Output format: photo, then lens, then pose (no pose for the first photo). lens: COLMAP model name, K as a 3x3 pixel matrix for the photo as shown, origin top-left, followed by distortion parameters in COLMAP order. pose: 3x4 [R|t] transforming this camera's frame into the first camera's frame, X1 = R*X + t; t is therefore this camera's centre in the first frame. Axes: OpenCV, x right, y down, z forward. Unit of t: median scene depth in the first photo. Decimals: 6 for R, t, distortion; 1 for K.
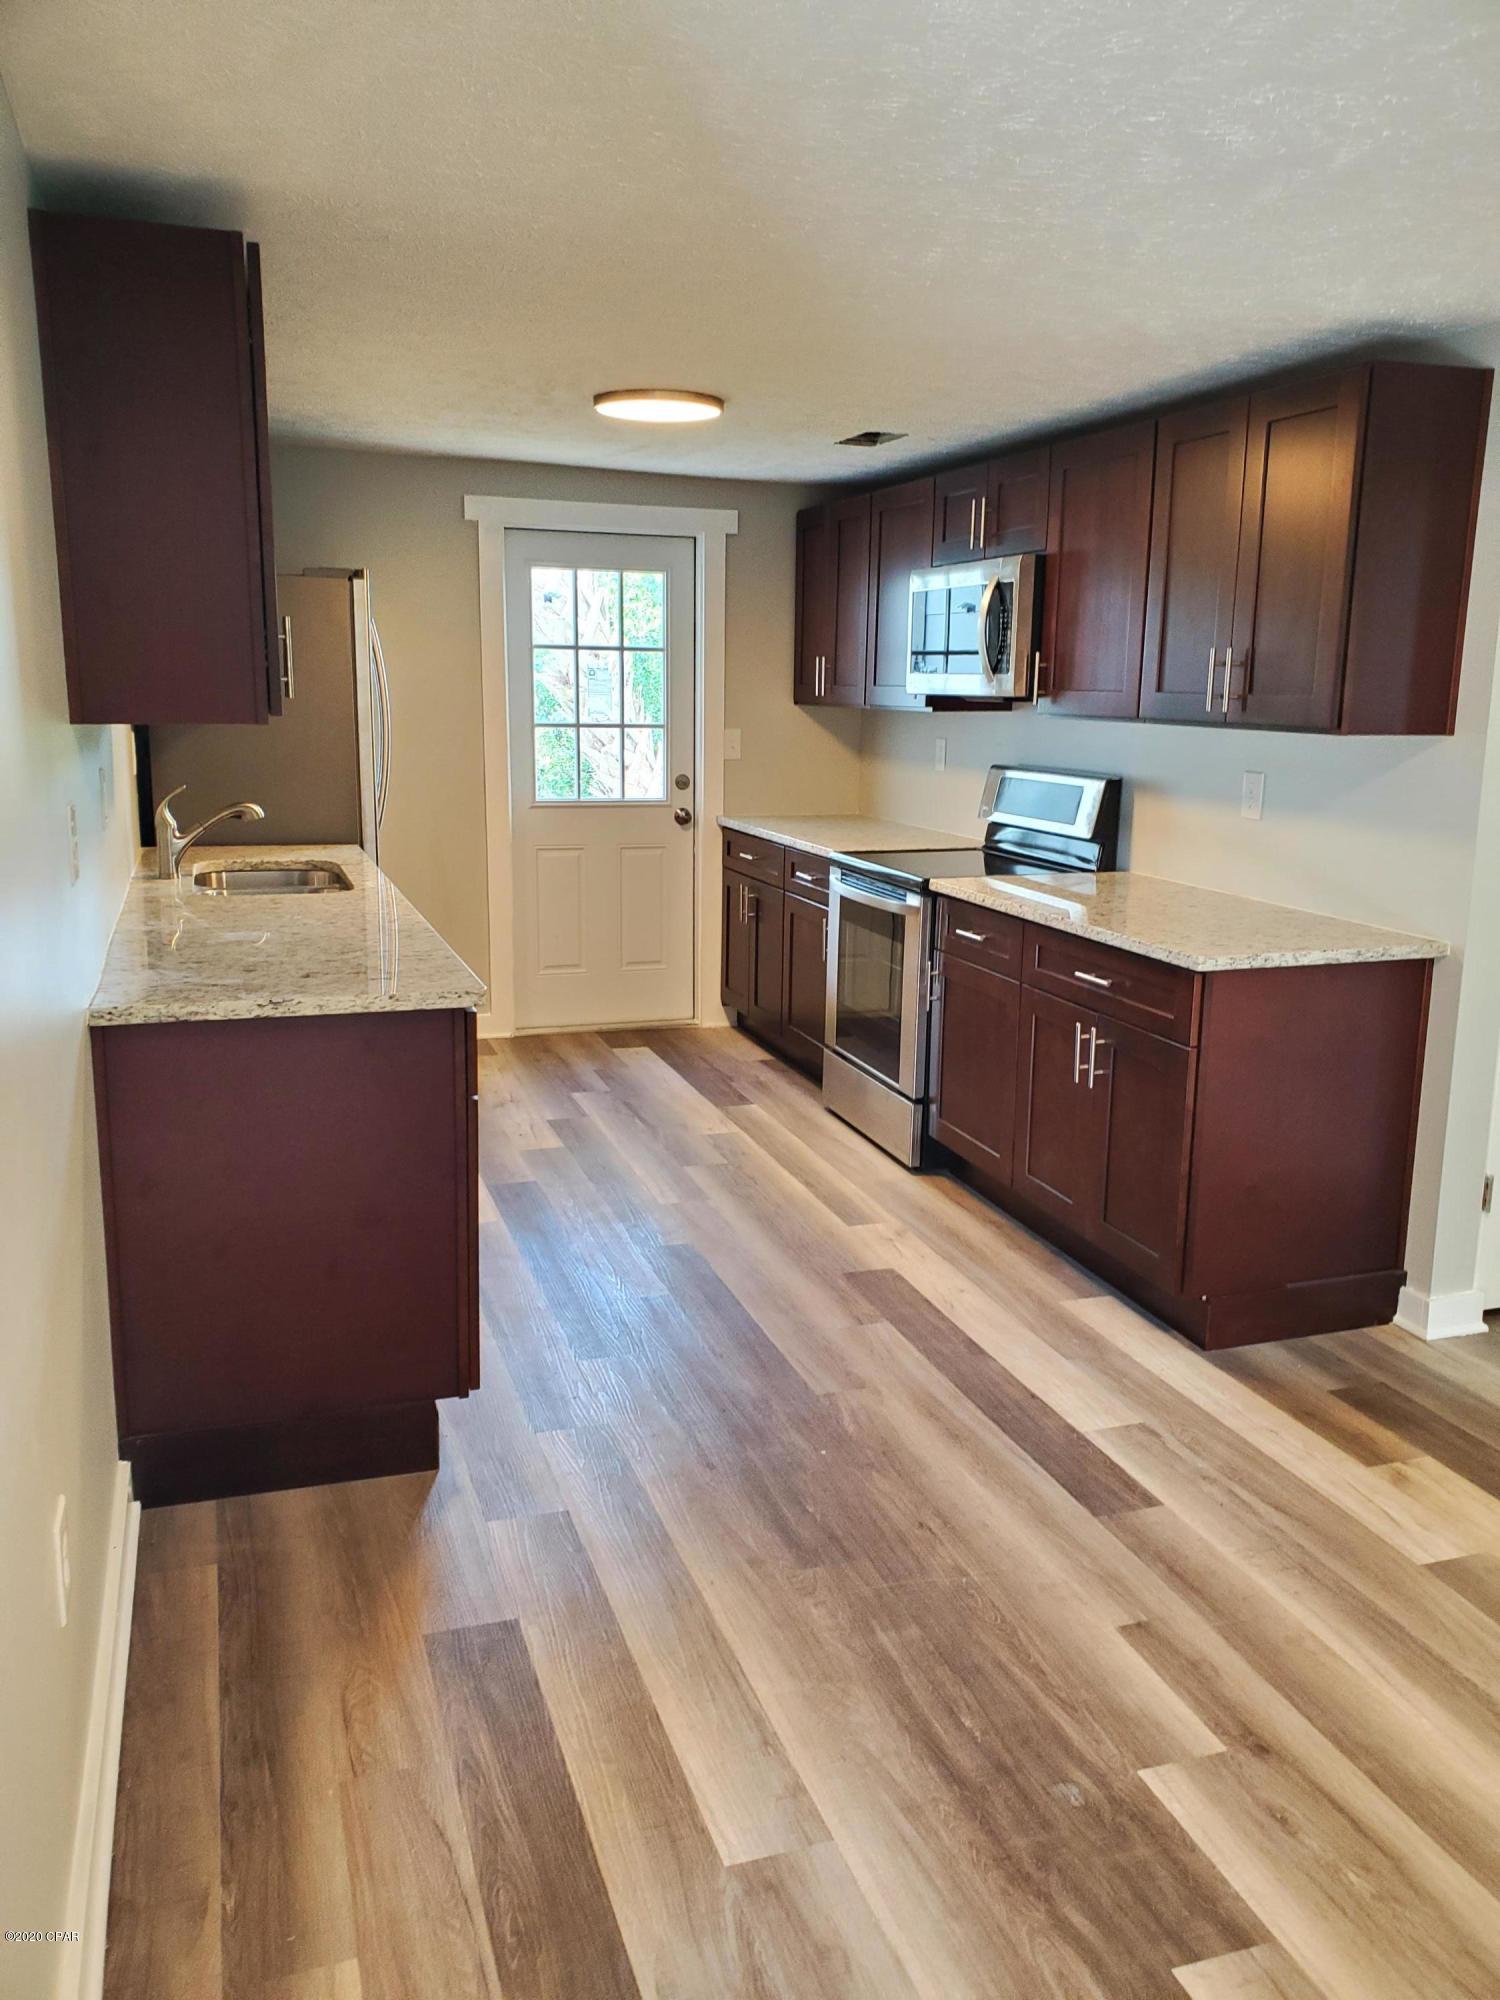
lens RADIAL K [[1551.2, 0, 757.6], [0, 1551.2, 1004.4], [0, 0, 1]] dist [0.043297, -0.031295]
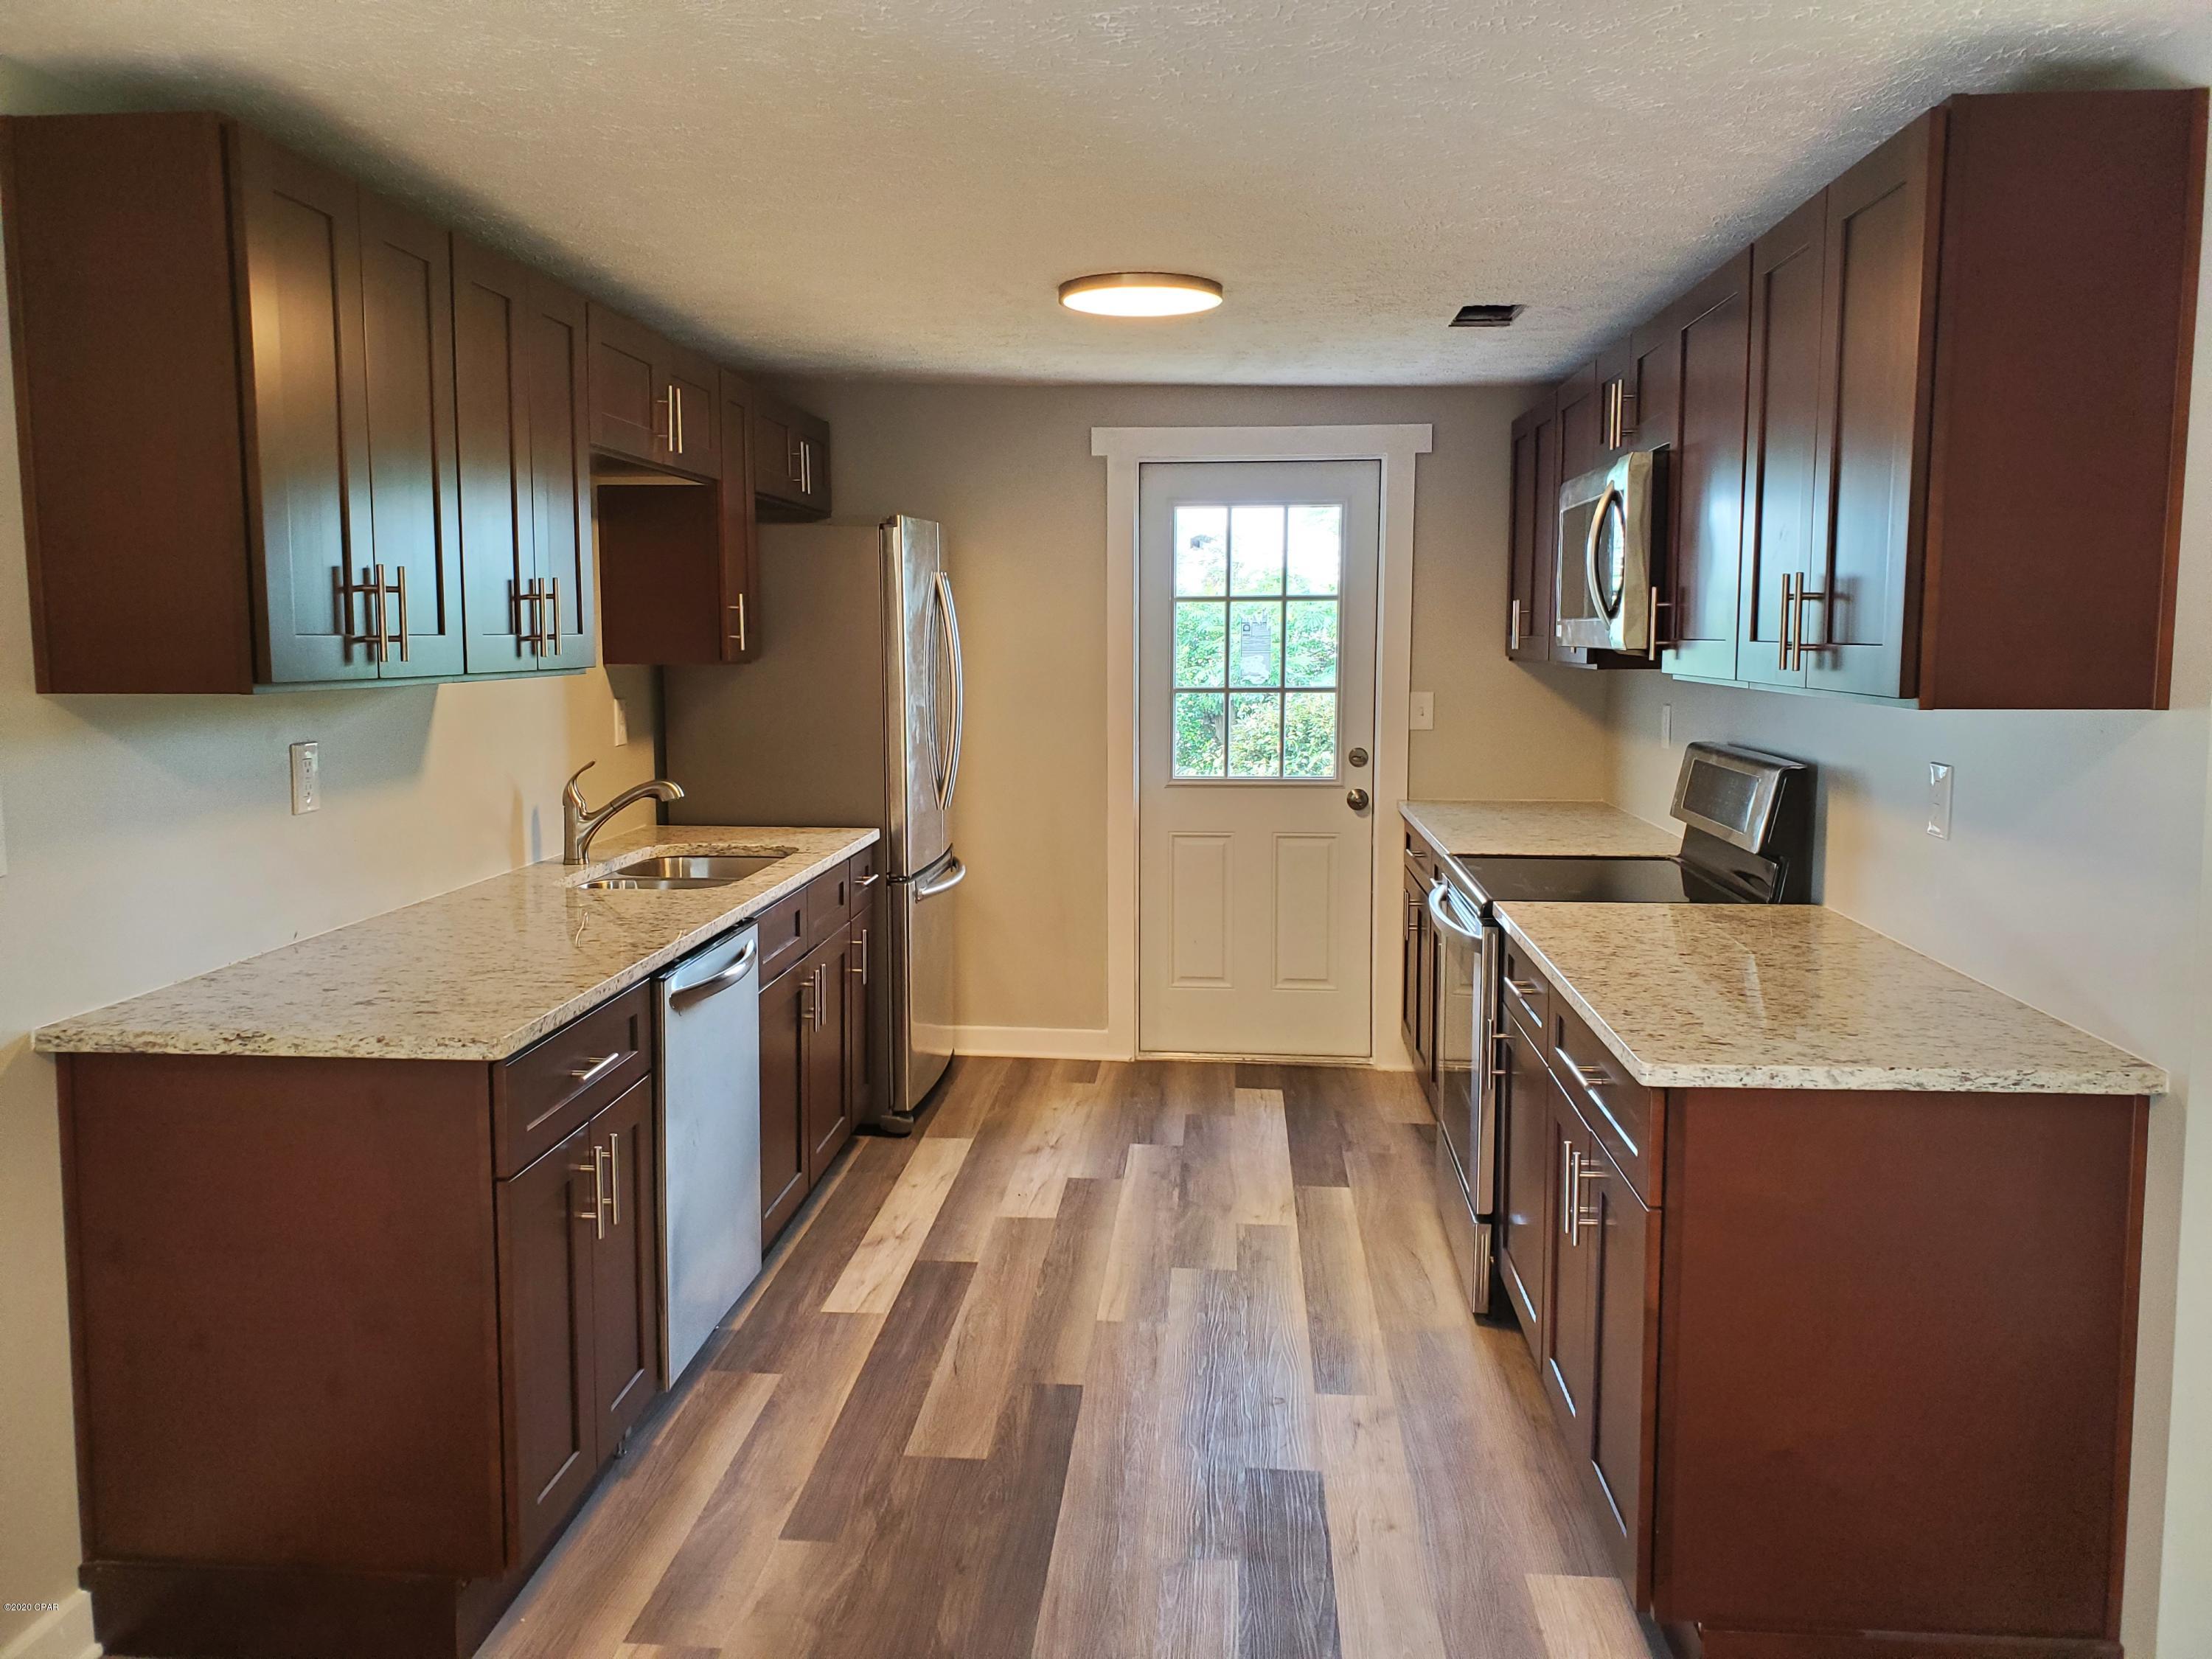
lens RADIAL K [[1715.6, 0, 1098.2], [0, 1715.6, 813.7], [0, 0, 1]] dist [0.043297, -0.031295]
pose [[0.914913, 0.025152, -0.402866, 0.230952], [-0.067351, 0.993578, -0.090924, -0.033096], [0.397991, 0.110321, 0.910732, 0.183610]]
